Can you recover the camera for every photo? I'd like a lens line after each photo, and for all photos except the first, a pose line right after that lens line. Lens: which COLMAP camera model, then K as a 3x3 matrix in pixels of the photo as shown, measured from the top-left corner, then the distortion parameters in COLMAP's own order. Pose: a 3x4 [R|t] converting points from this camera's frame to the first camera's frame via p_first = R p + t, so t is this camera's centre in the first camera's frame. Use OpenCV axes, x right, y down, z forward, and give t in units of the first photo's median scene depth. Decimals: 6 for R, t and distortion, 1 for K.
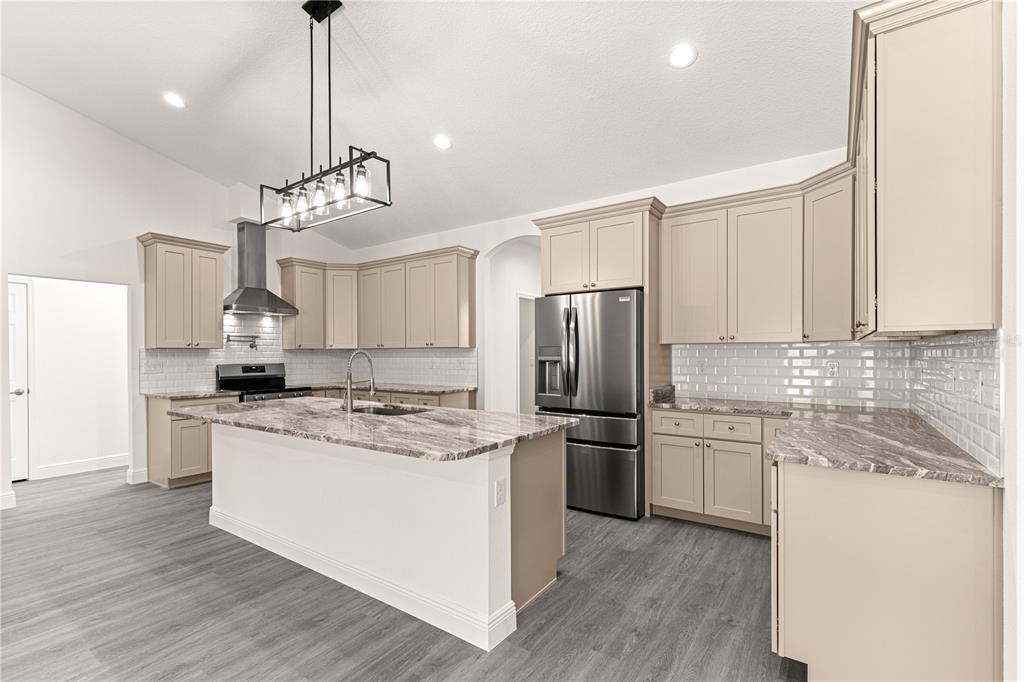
lens RADIAL K [[459.2, 0, 512.0], [0, 459.2, 353.4], [0, 0, 1]] dist [0.010794, -0.002462]
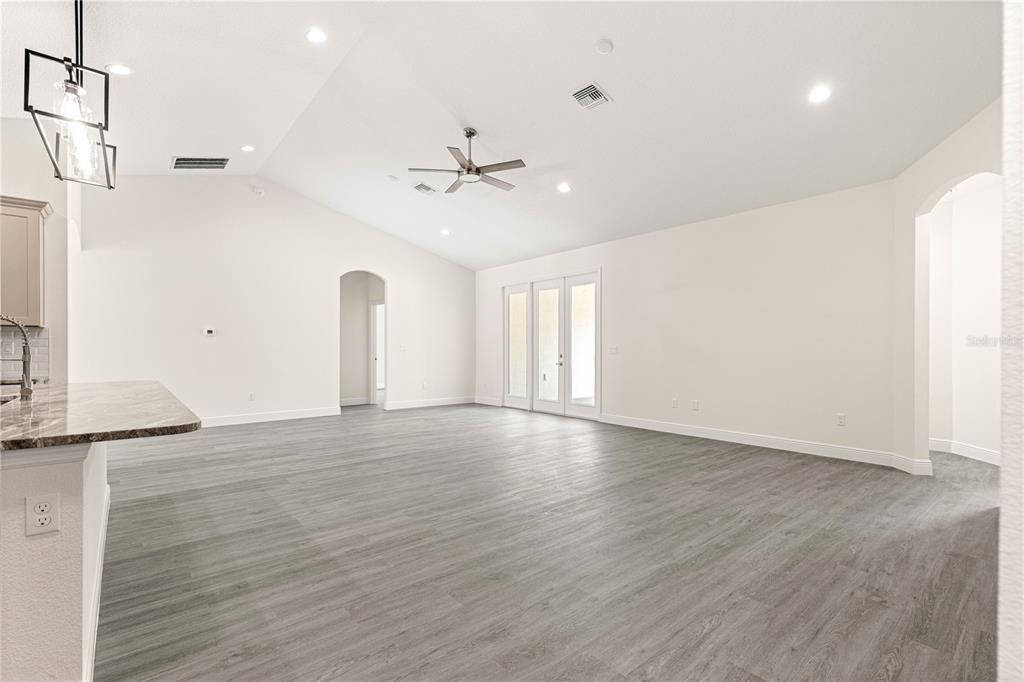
lens RADIAL K [[459.2, 0, 512.9], [0, 459.2, 347.2], [0, 0, 1]] dist [0.010794, -0.002462]
pose [[-0.966333, 0.005604, 0.257234, -1.079553], [0.005282, 0.999984, -0.001944, 0.040545], [-0.257241, -0.000519, -0.966347, 1.252113]]
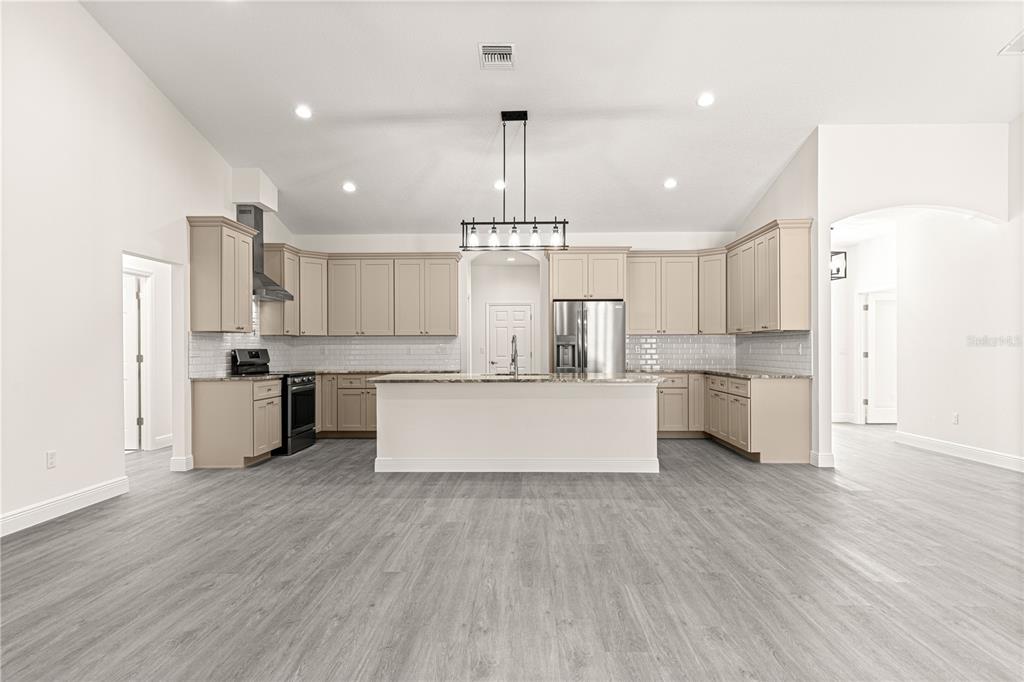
lens RADIAL K [[569.1, 0, 512.4], [0, 569.1, 347.1], [0, 0, 1]] dist [0.009199, -0.002261]
pose [[0.837478, 0.004544, 0.546452, -1.149427], [-0.001030, 0.999977, -0.006737, 0.038571], [-0.546469, 0.005079, 0.837464, -0.481437]]
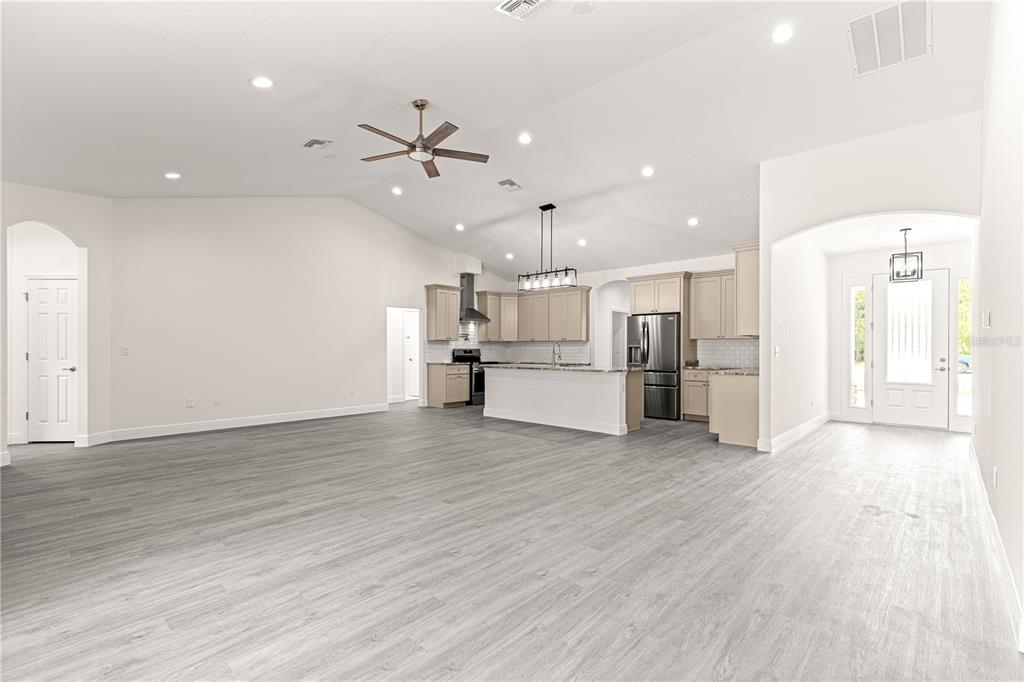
lens RADIAL K [[459.2, 0, 513.0], [0, 459.2, 351.0], [0, 0, 1]] dist [0.010794, -0.002462]
pose [[0.990329, 0.007583, -0.138528, -0.187385], [-0.007031, 0.999965, 0.004473, 0.031474], [0.138557, -0.003456, 0.990348, -1.221455]]
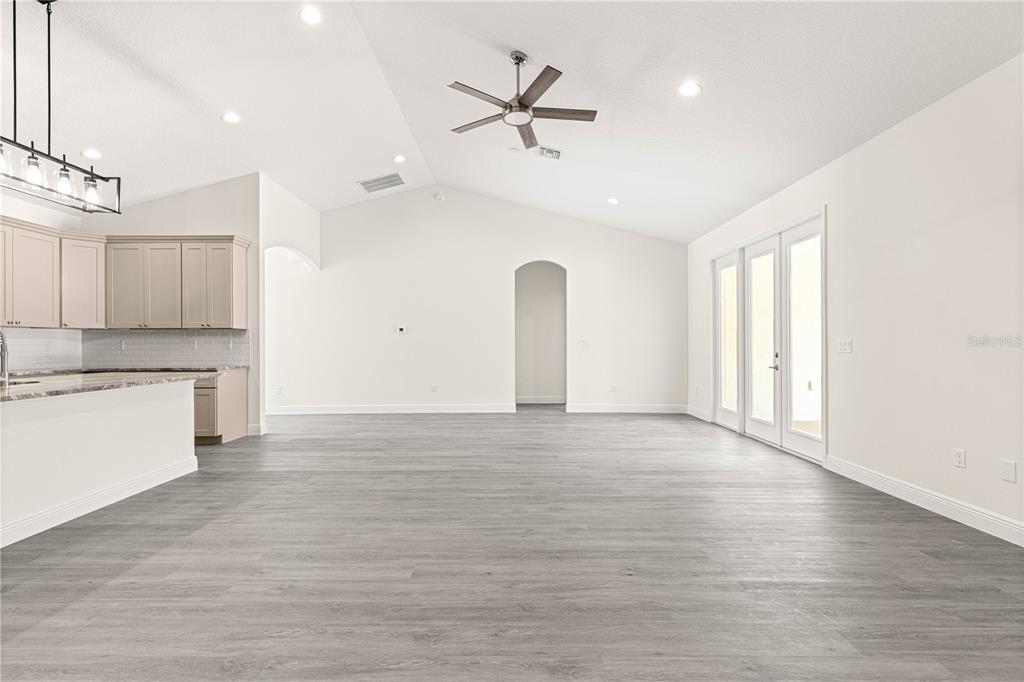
lens RADIAL K [[459.2, 0, 514.4], [0, 459.2, 342.4], [0, 0, 1]] dist [0.010794, -0.002462]
pose [[-0.569159, 0.008734, 0.822181, -1.451695], [0.007657, 0.999957, -0.005322, 0.041437], [-0.822192, 0.003267, -0.569201, 0.548599]]
